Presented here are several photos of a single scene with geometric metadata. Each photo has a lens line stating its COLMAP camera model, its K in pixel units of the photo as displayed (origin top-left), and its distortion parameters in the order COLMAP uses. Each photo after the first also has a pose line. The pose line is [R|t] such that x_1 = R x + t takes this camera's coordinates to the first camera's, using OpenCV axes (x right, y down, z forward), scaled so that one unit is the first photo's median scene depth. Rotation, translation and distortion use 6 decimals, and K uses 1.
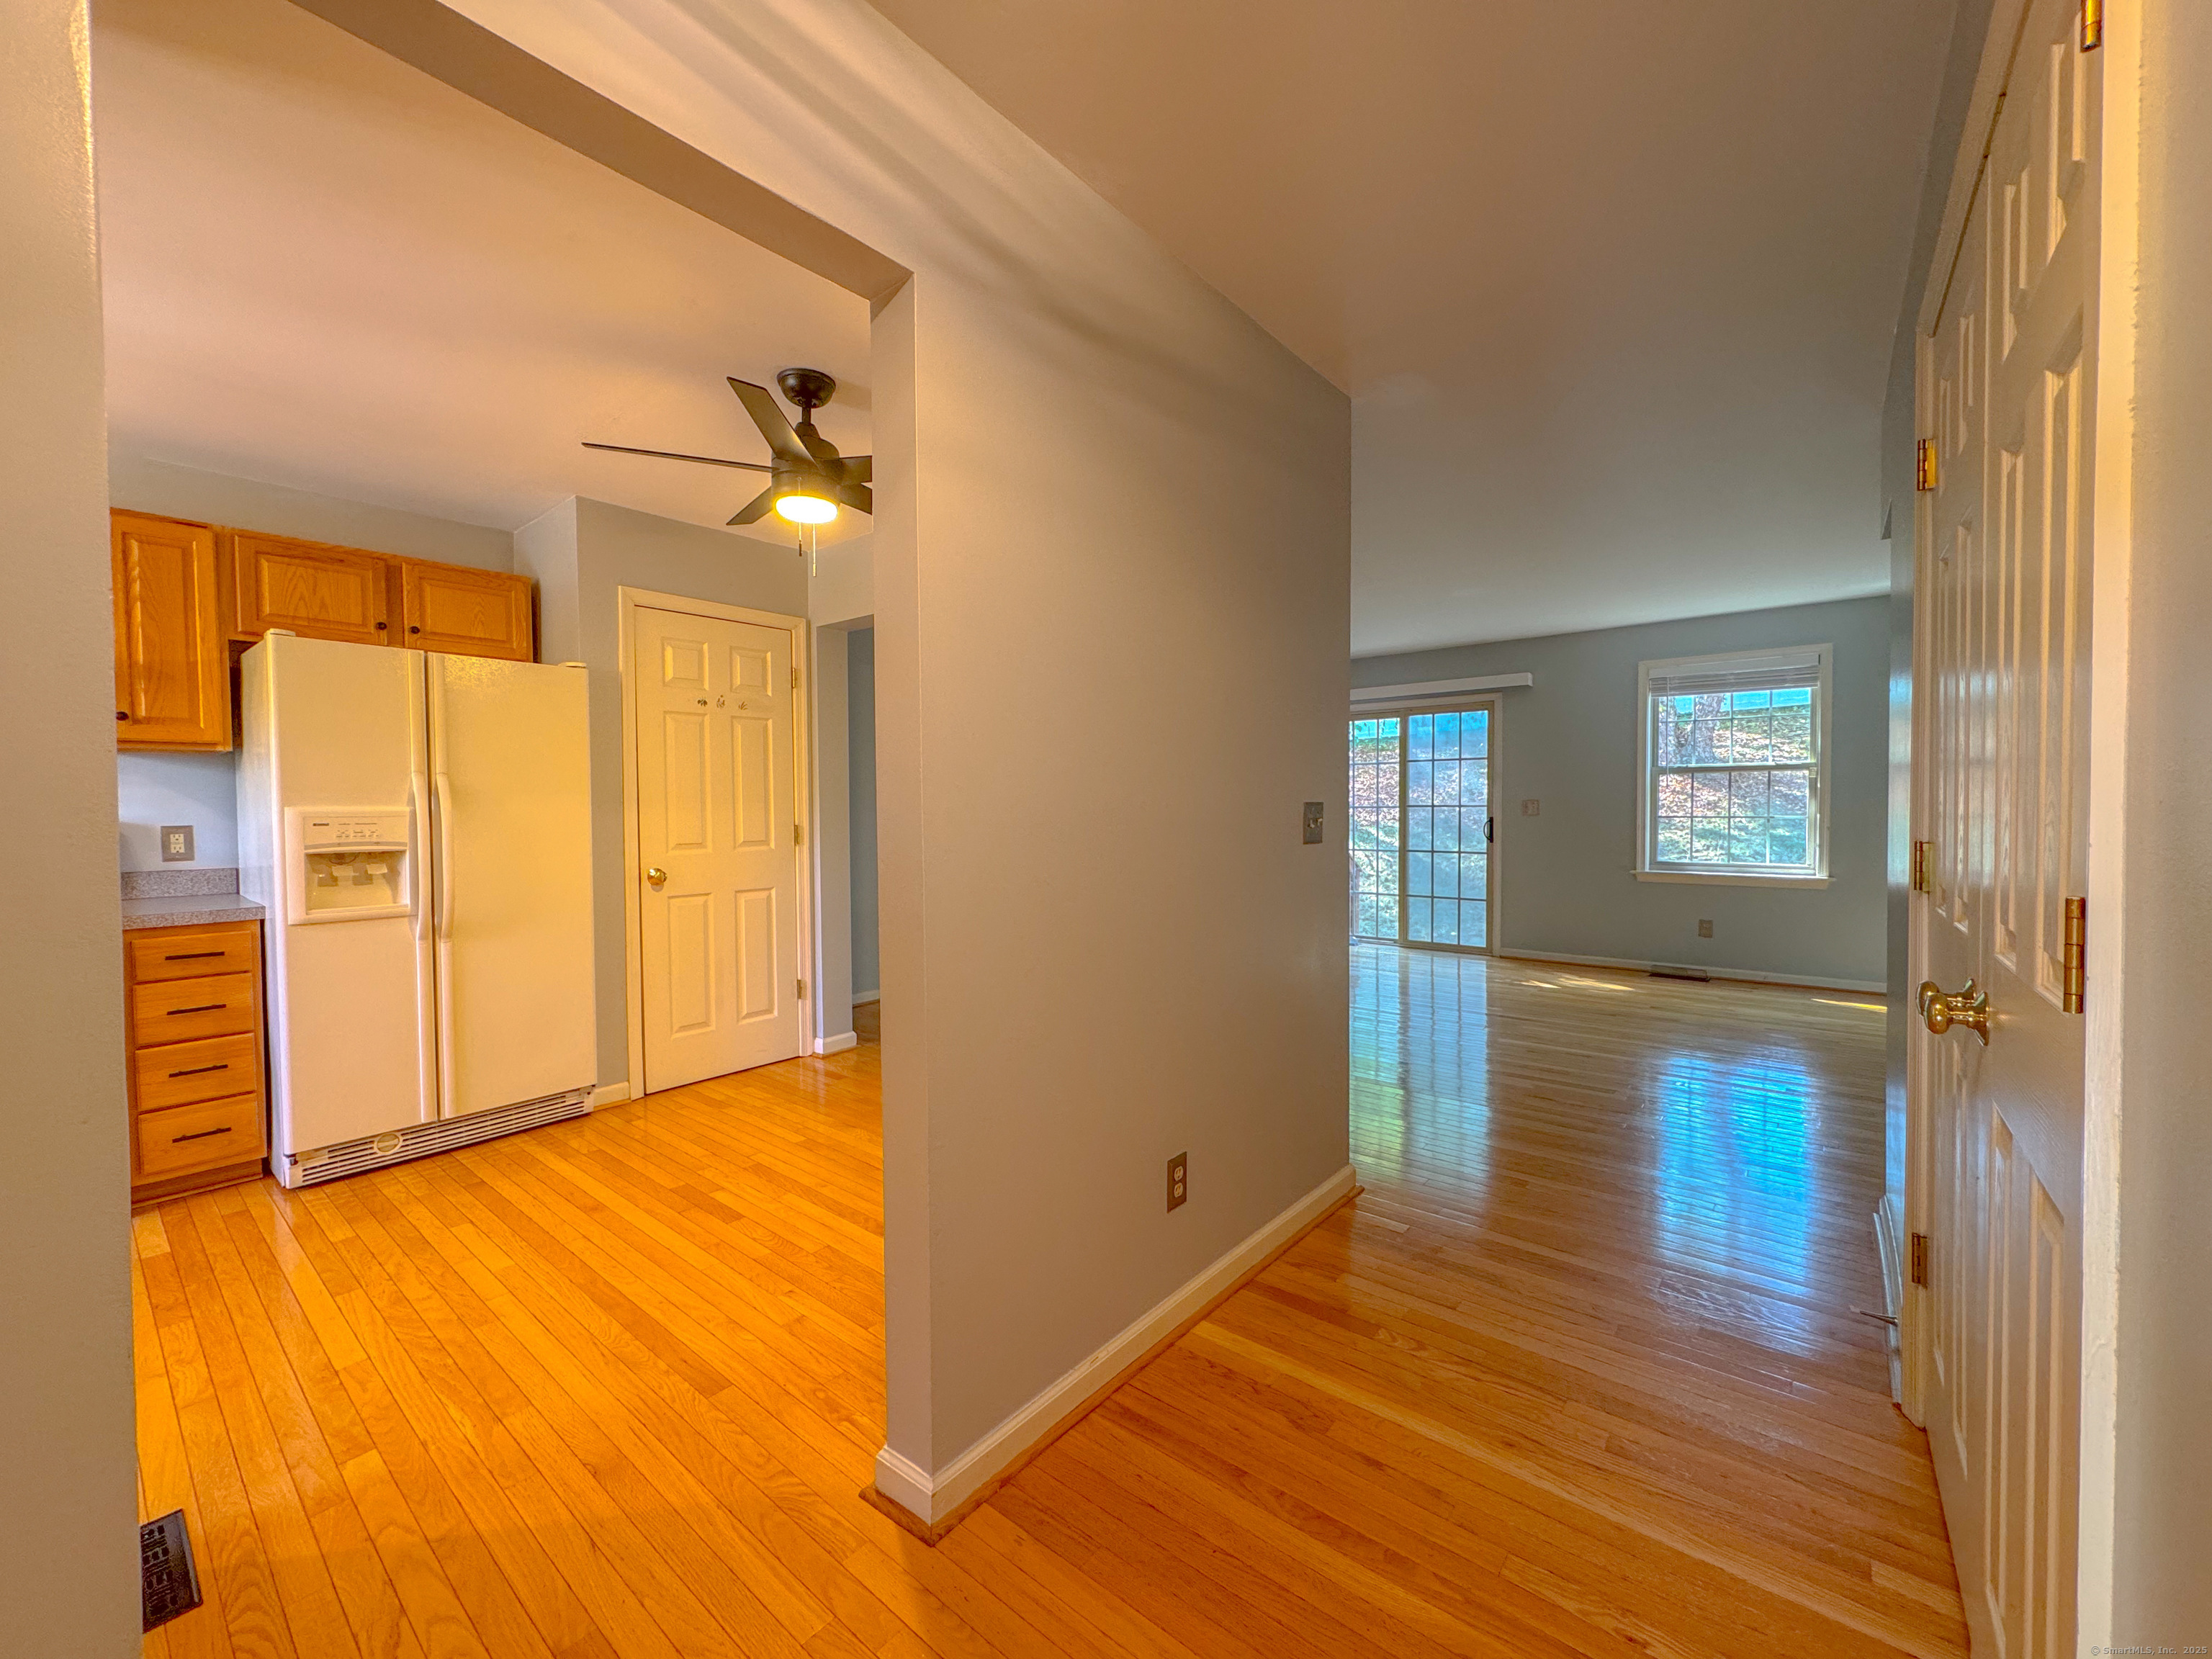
lens RADIAL K [[878.4, 0, 1100.8], [0, 878.4, 827.7], [0, 0, 1]] dist [0.000612, 0.000017]
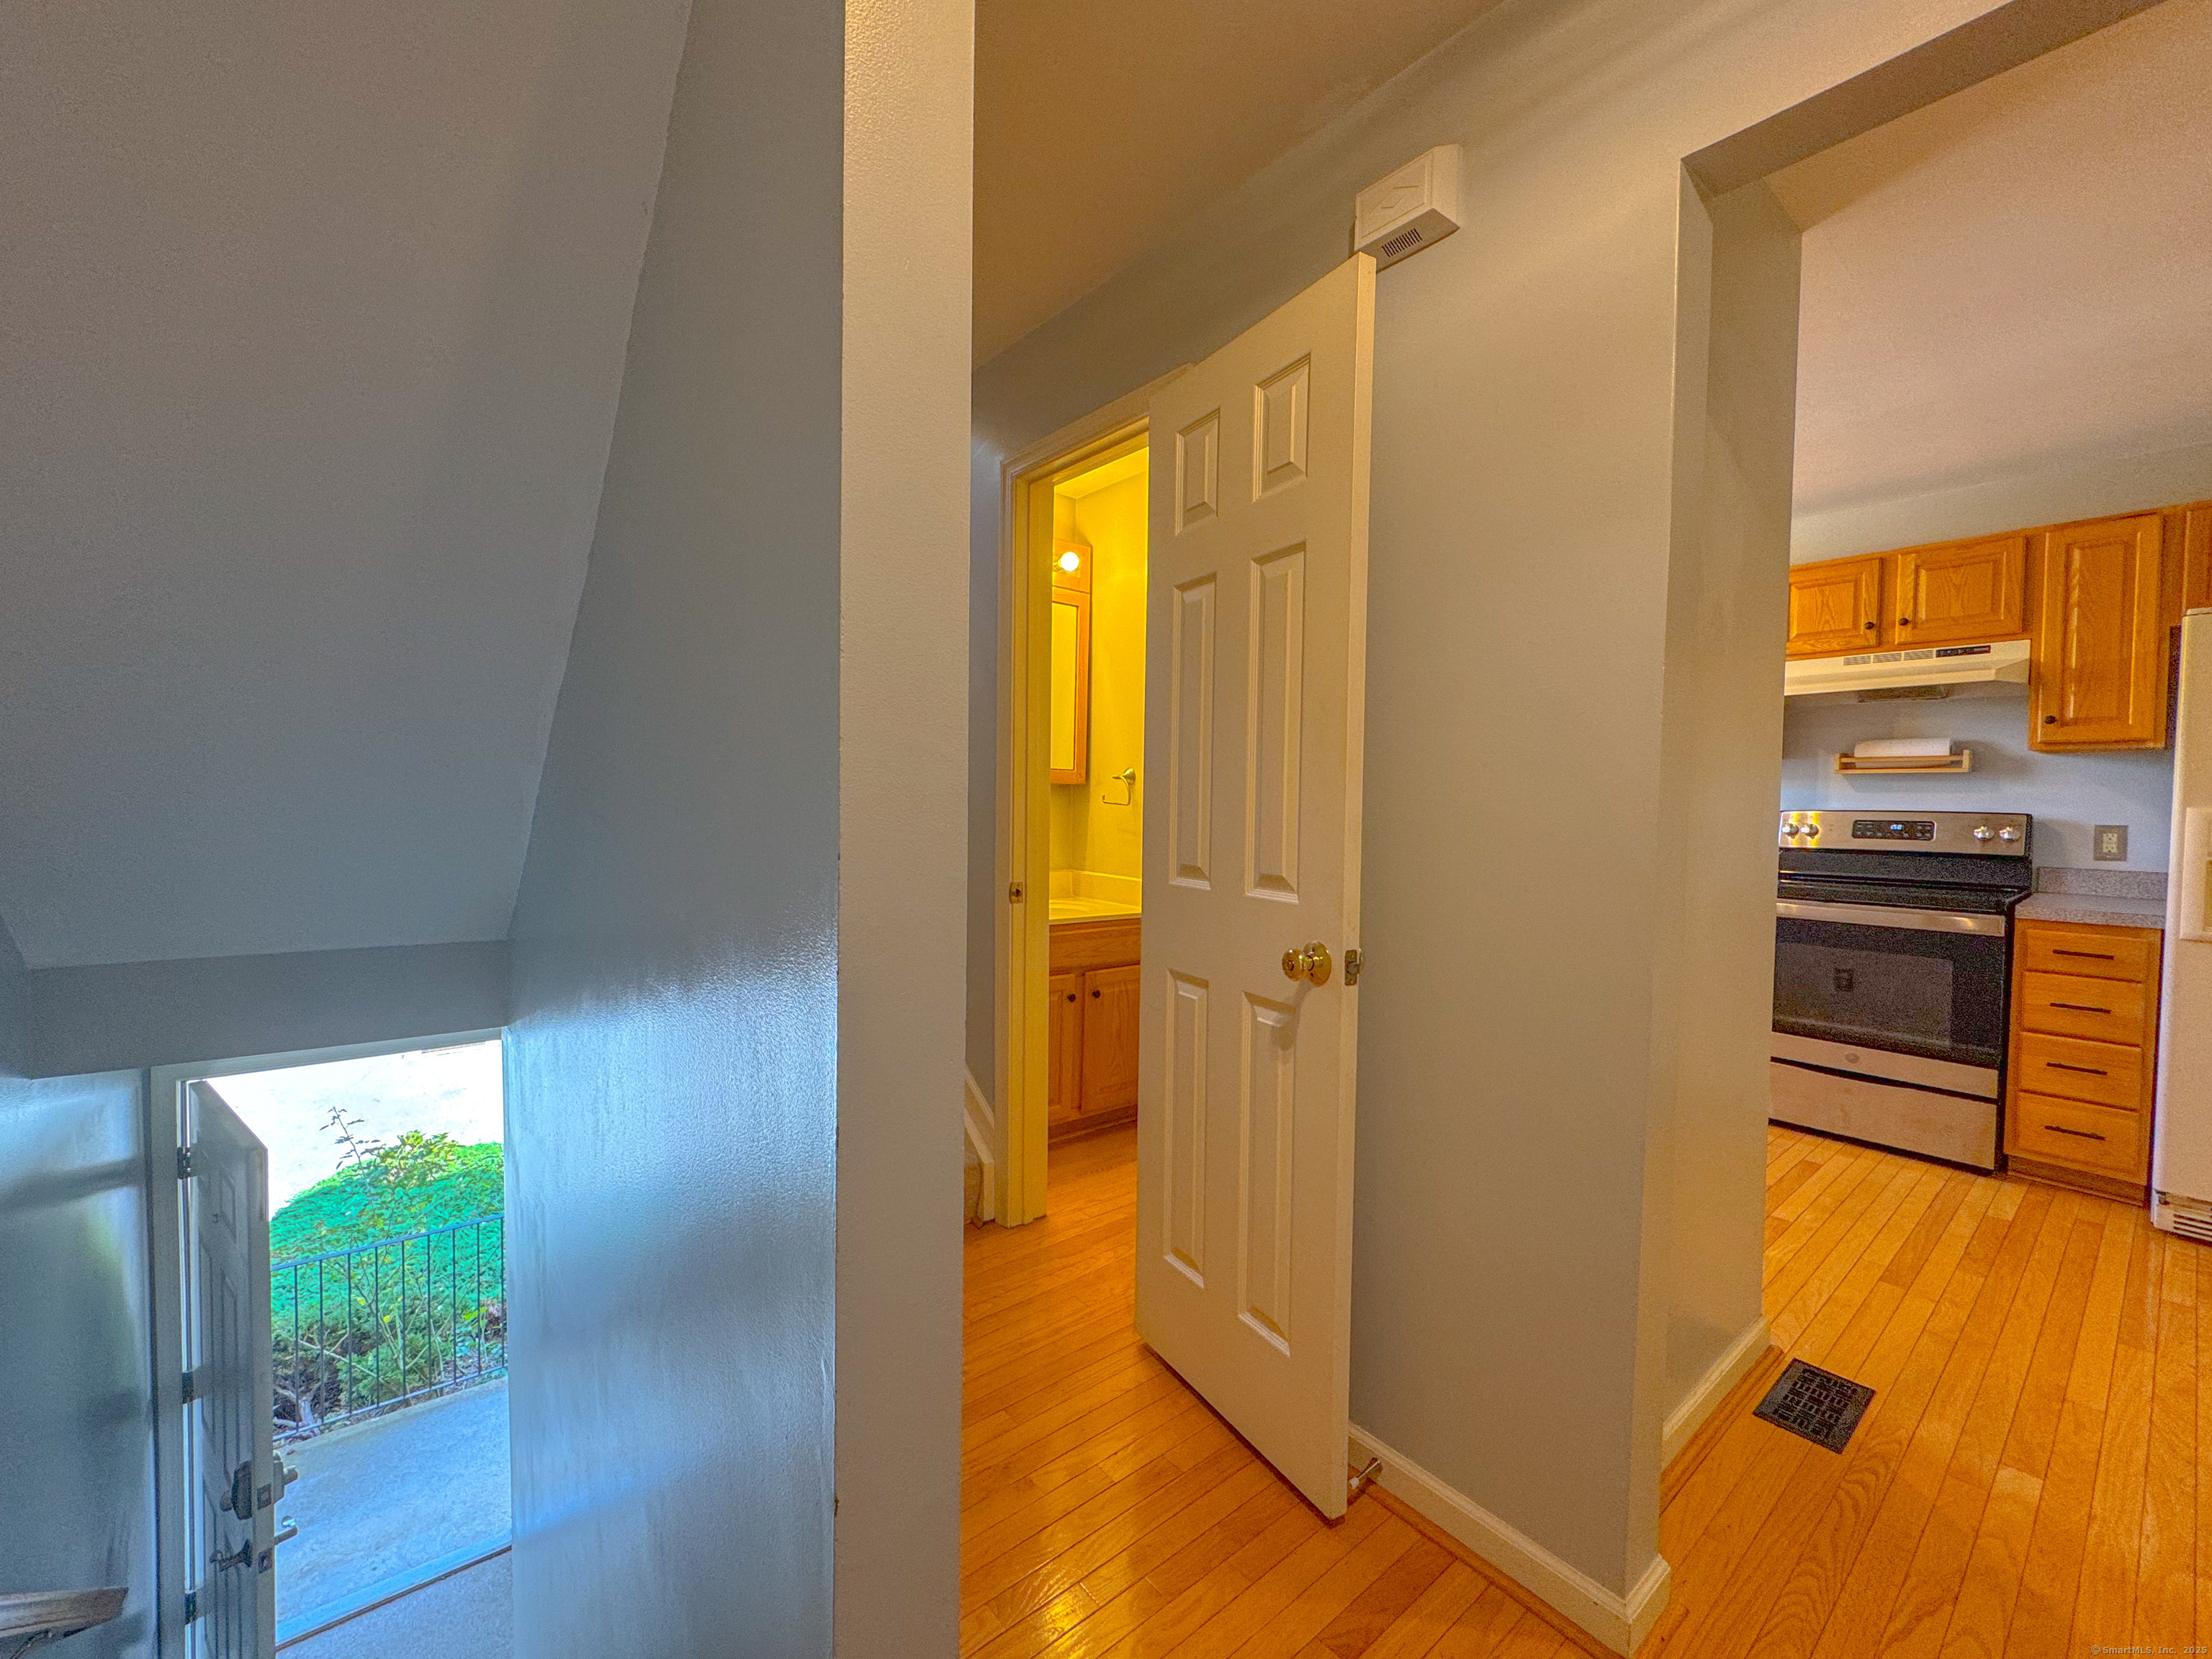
lens RADIAL K [[884.4, 0, 1102.2], [0, 884.4, 827.3], [0, 0, 1]] dist [0.001527, -0.000237]
pose [[-0.196058, 0.036998, -0.979894, 0.160467], [-0.036356, 0.998327, 0.044968, -0.003511], [0.979918, 0.044441, -0.194385, 0.086491]]
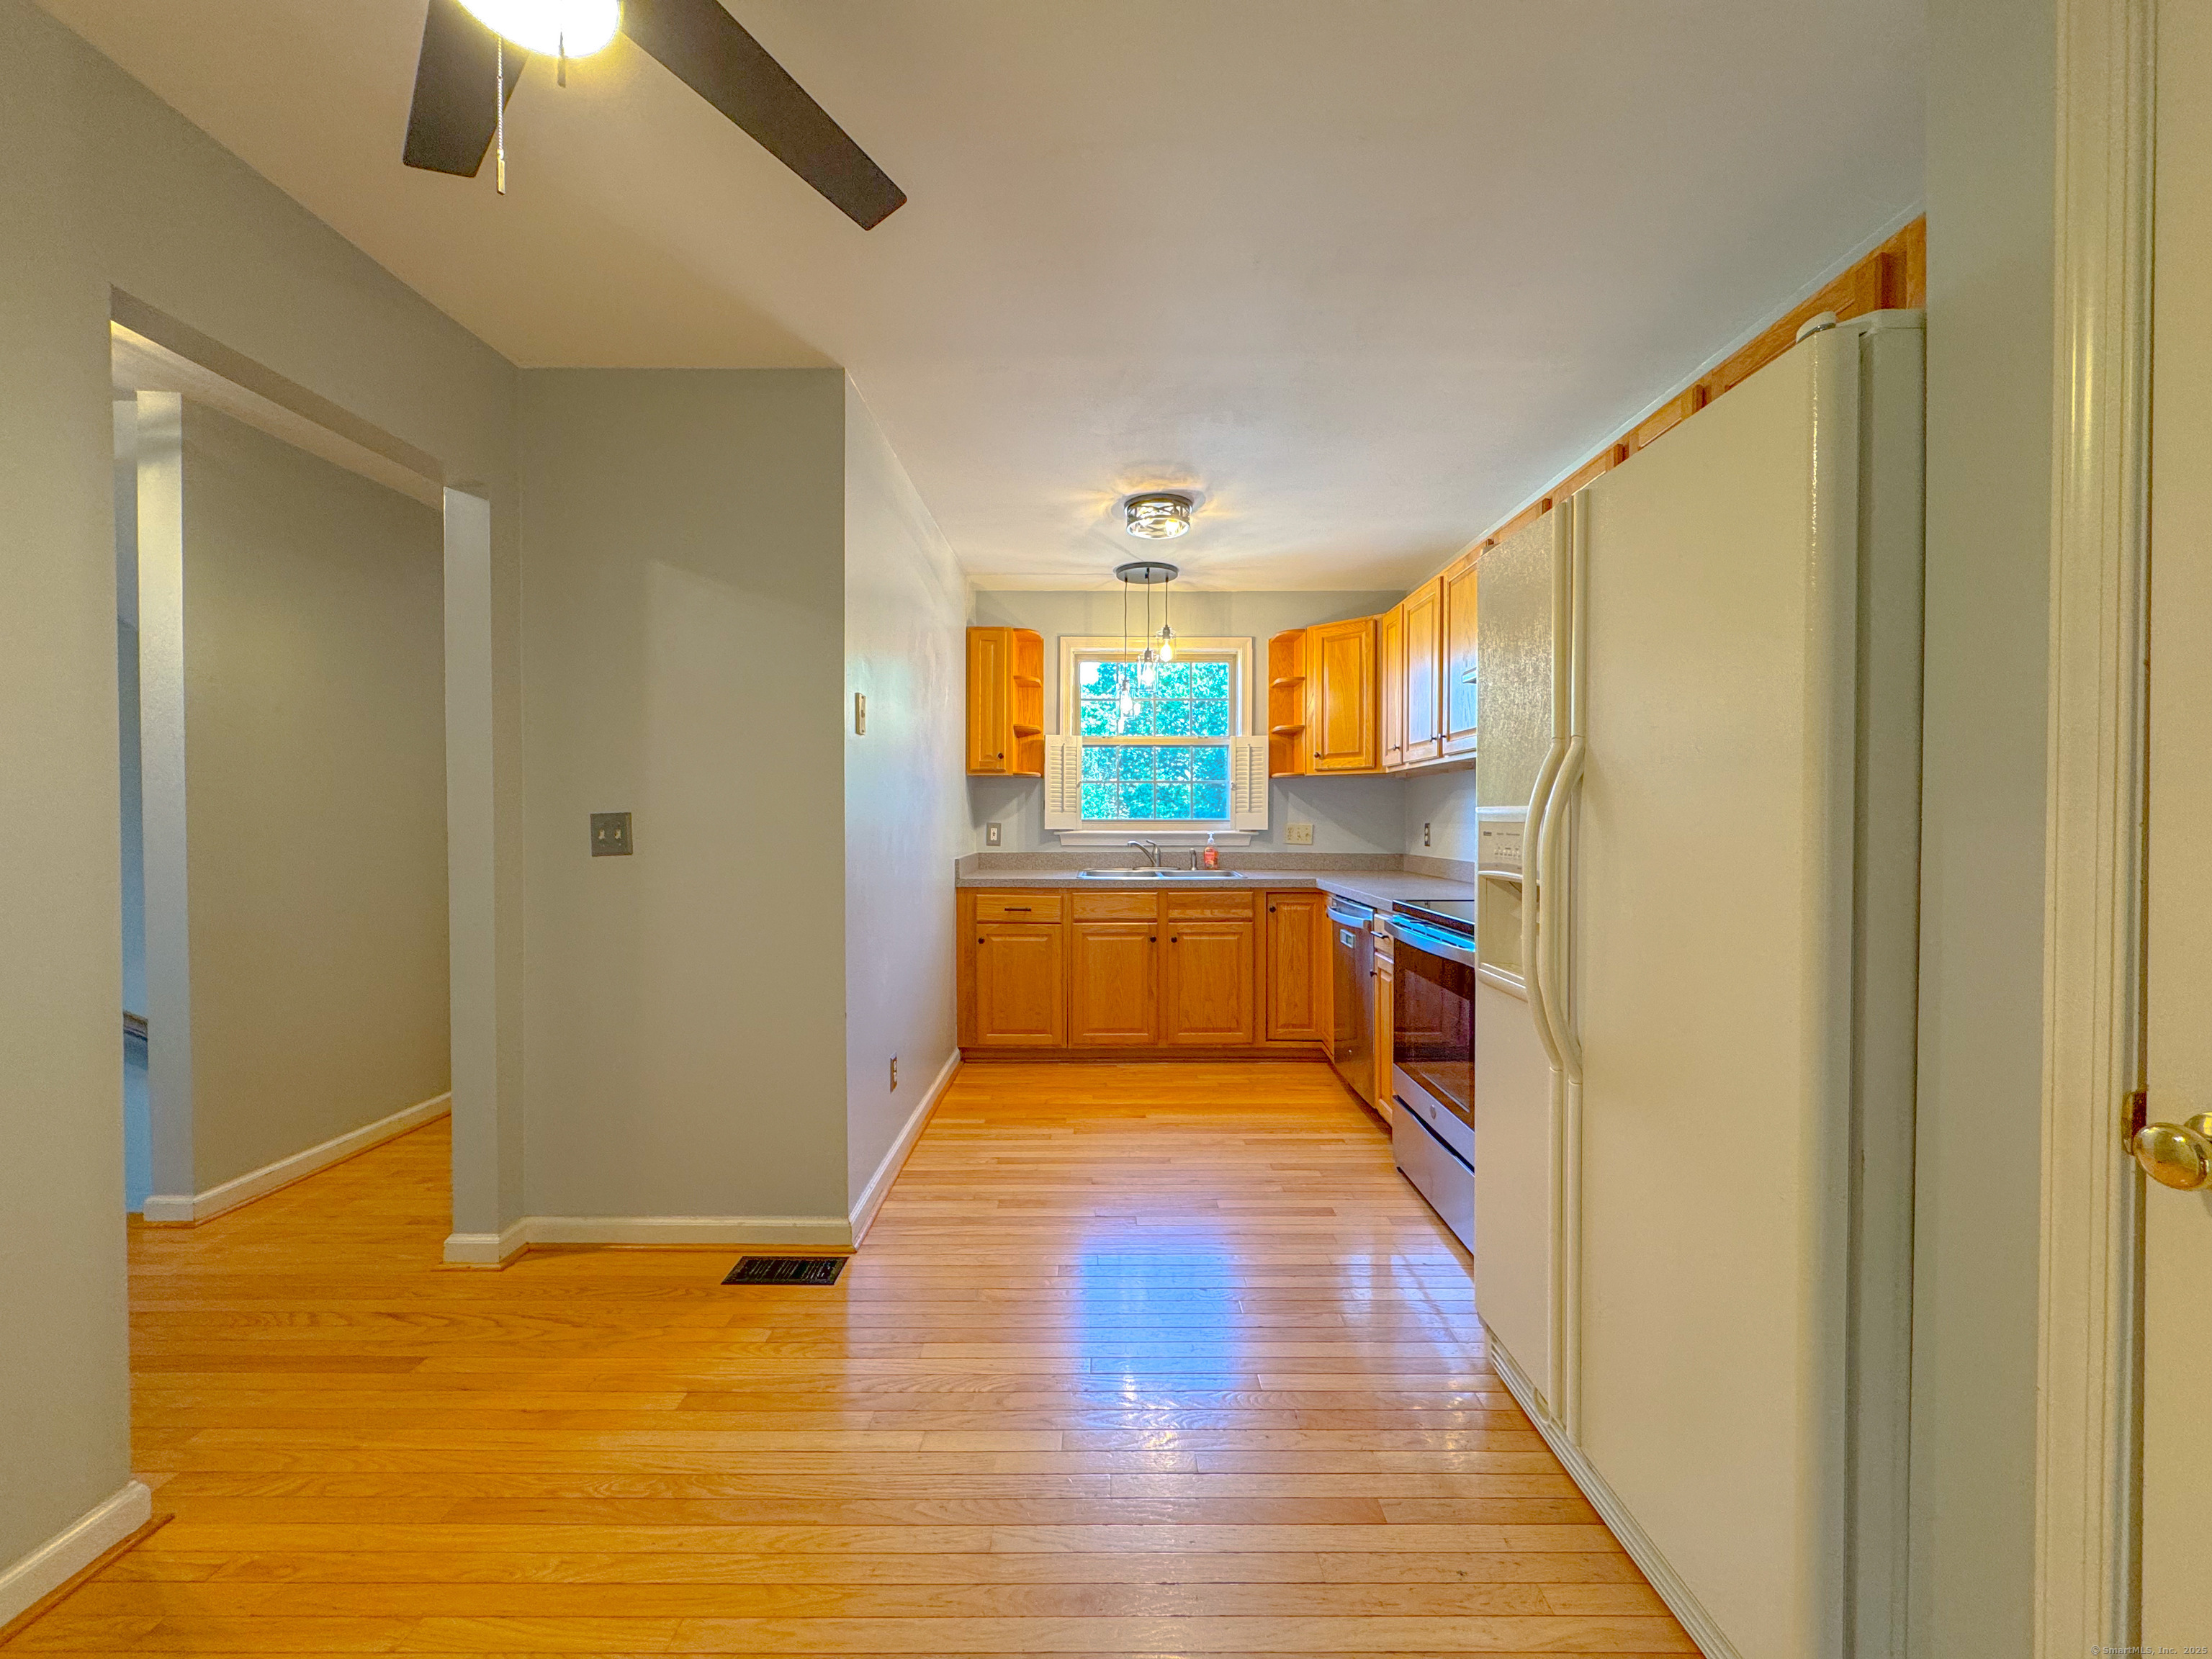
lens RADIAL K [[878.4, 0, 1100.8], [0, 878.4, 827.7], [0, 0, 1]] dist [0.000612, 0.000017]
pose [[-0.770753, 0.018542, -0.636864, -0.246542], [-0.006761, 0.999282, 0.037277, -0.028727], [0.637098, 0.033037, -0.770074, 1.256279]]
